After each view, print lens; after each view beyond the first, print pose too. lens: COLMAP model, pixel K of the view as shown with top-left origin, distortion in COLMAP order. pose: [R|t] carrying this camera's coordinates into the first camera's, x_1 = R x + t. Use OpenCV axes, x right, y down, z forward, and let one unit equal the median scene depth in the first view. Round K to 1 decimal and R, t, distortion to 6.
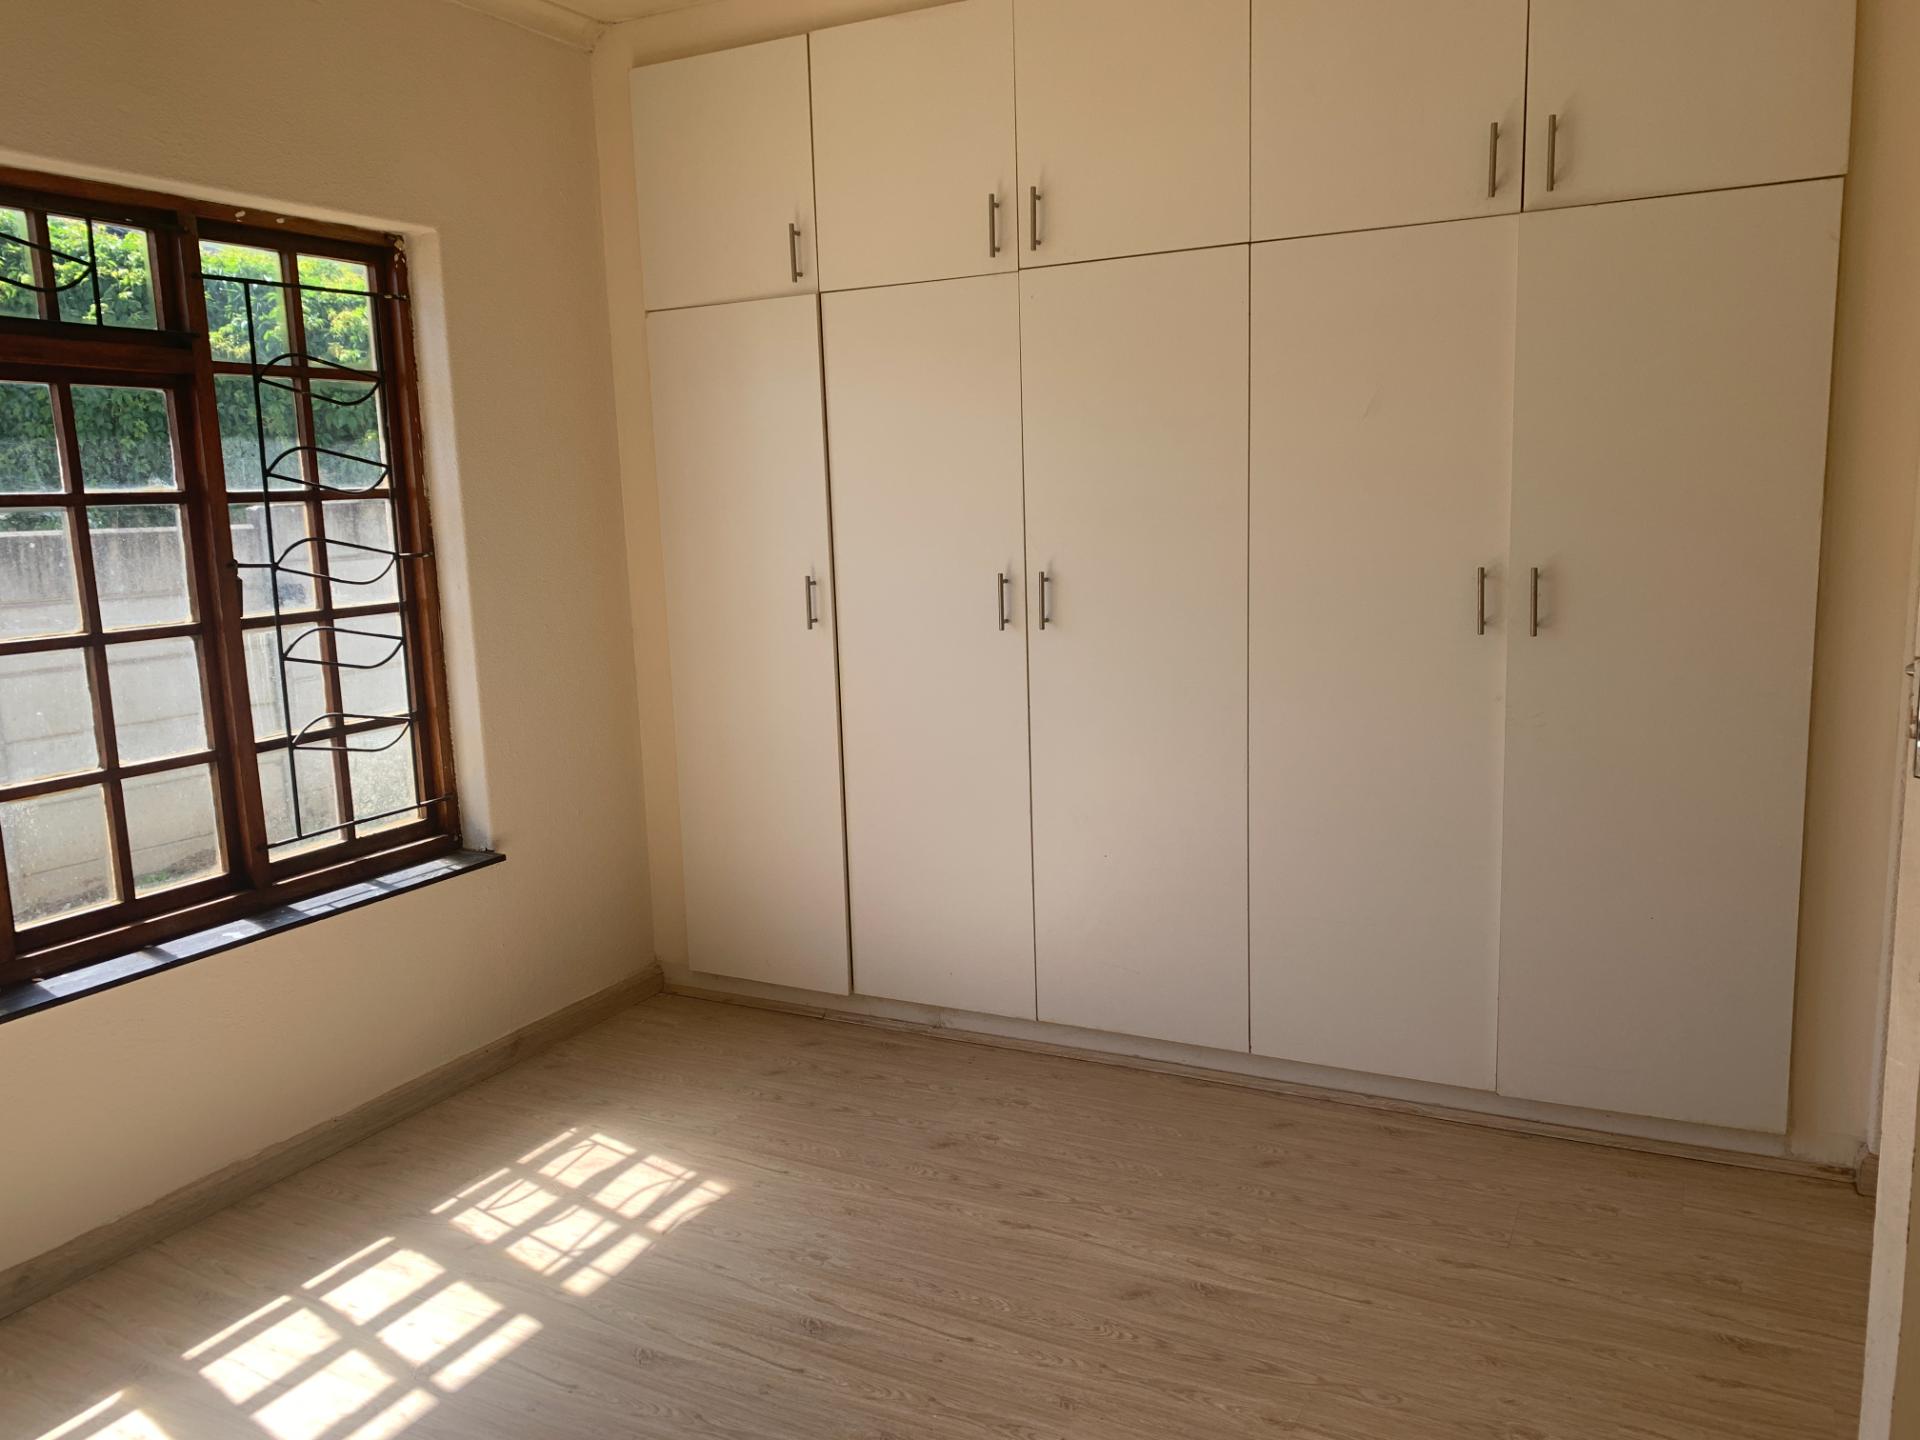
lens RADIAL K [[1461.3, 0, 950.8], [0, 1461.3, 732.6], [0, 0, 1]] dist [0.058961, -0.075956]
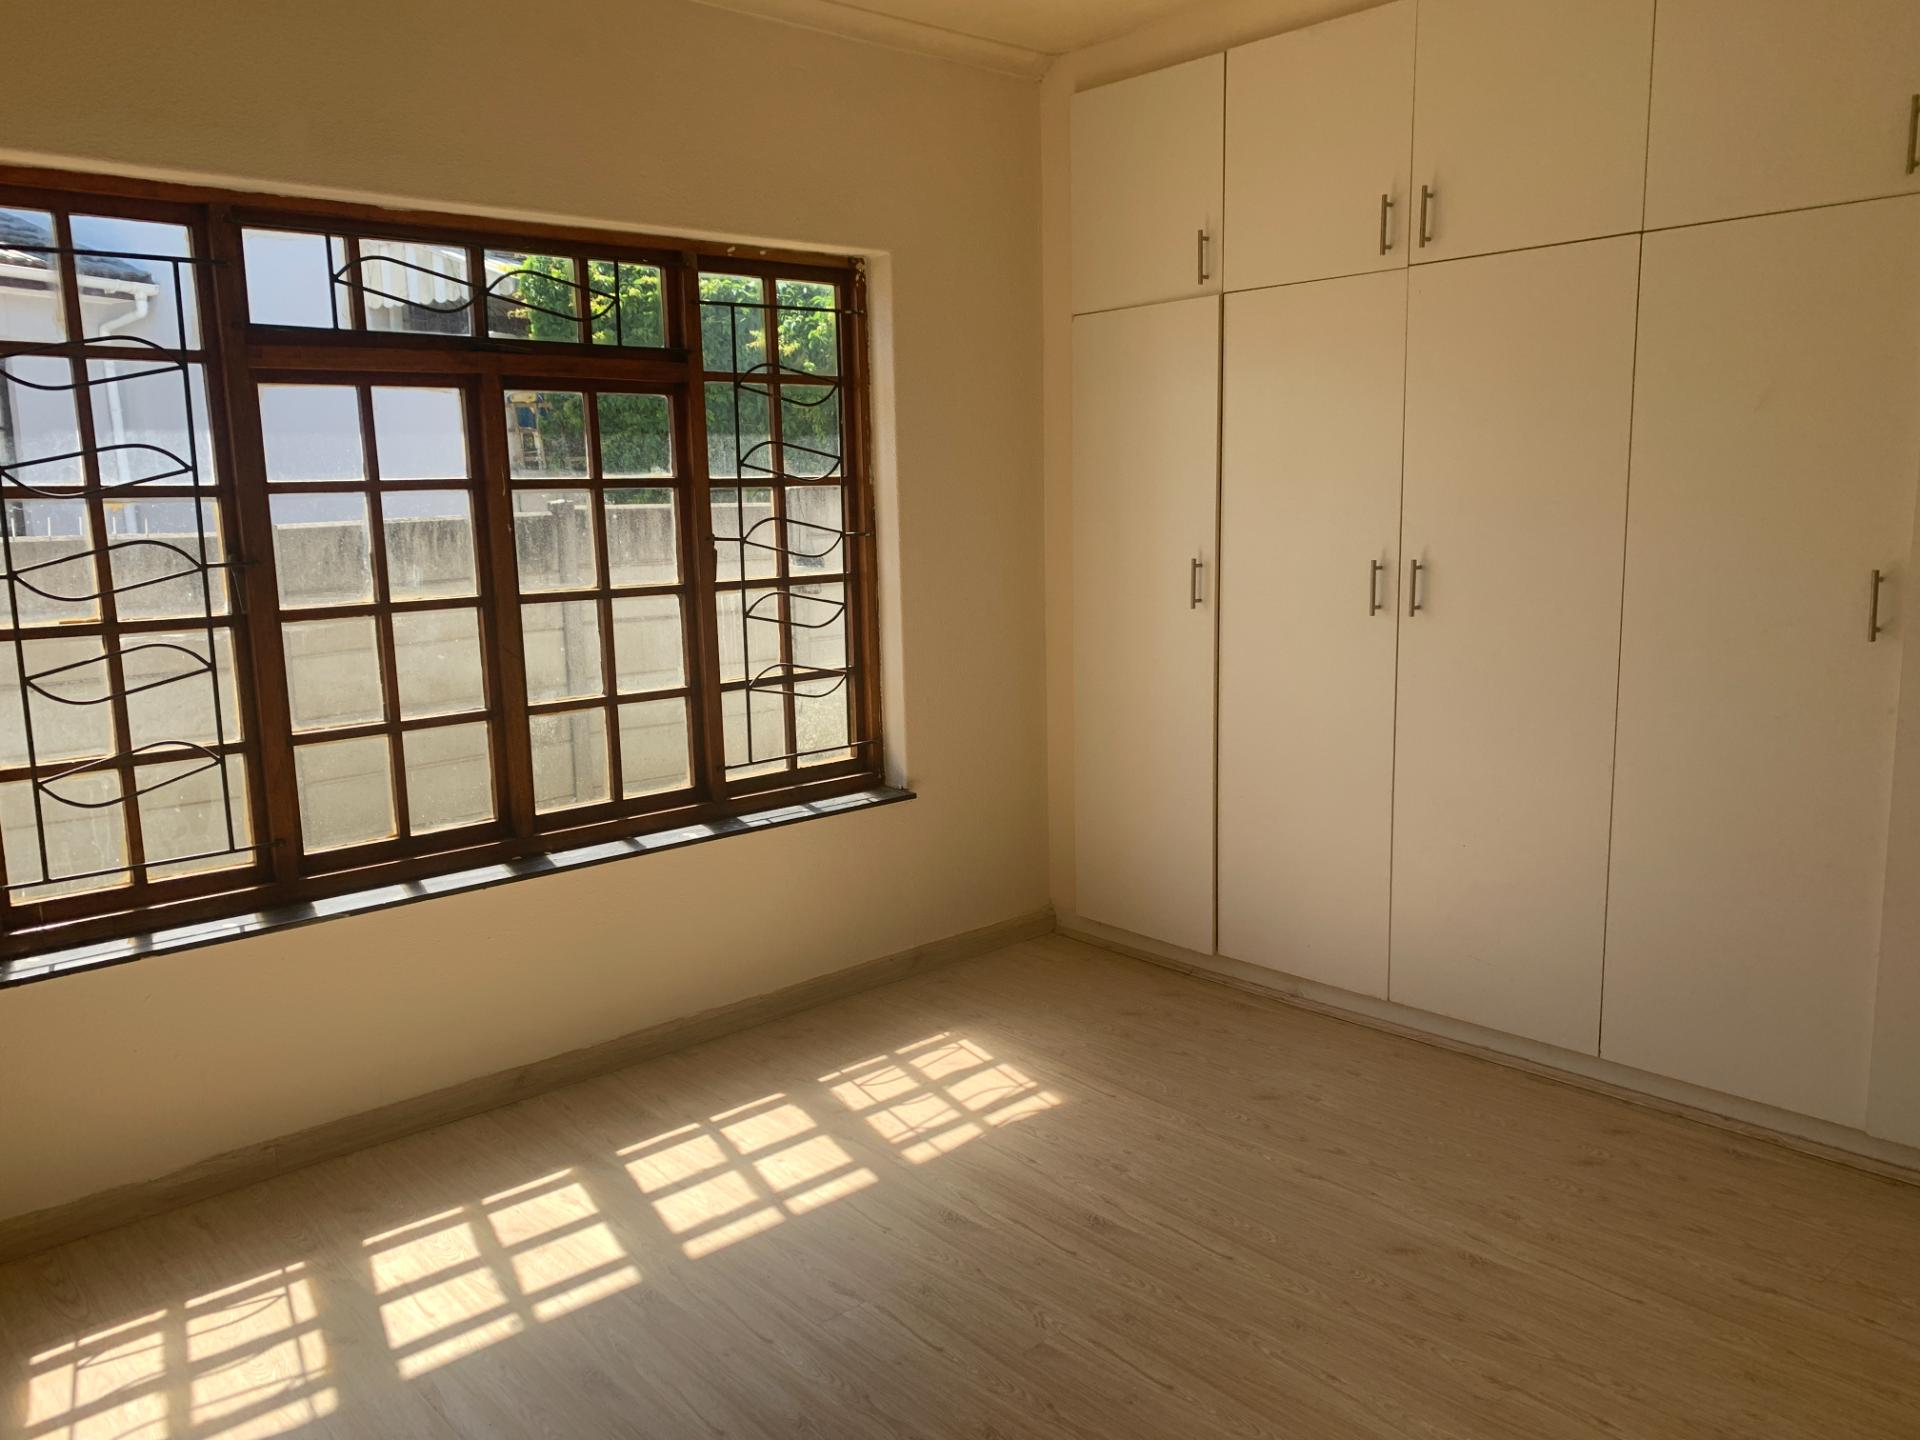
lens RADIAL K [[1461.3, 0, 960.3], [0, 1461.3, 733.4], [0, 0, 1]] dist [0.058961, -0.075956]
pose [[0.938818, 0.069416, -0.337346, 0.126982], [-0.064594, 0.997585, 0.025513, 0.004578], [0.338302, -0.002162, 0.941035, -0.077314]]
